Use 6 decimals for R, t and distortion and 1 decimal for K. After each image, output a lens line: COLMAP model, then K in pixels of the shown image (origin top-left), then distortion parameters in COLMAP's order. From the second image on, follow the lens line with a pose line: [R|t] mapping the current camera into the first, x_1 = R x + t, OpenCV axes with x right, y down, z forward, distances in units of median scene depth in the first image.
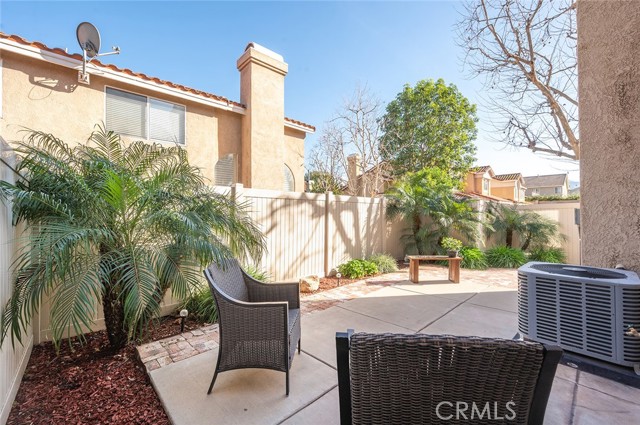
lens RADIAL K [[258.8, 0, 320.9], [0, 258.8, 213.9], [0, 0, 1]] dist [-0.004654, -0.000267]
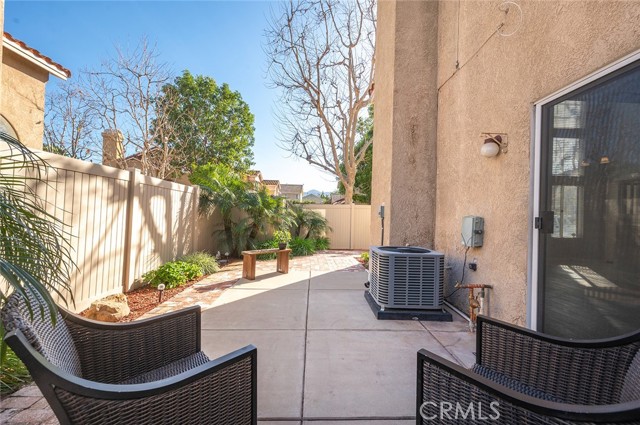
lens RADIAL K [[258.8, 0, 320.9], [0, 258.8, 209.4], [0, 0, 1]] dist [-0.004654, -0.000267]
pose [[0.672928, 0.040043, 0.738624, -0.127915], [-0.033563, 0.999158, -0.023589, 0.024619], [-0.738947, -0.008917, 0.673705, 0.162669]]
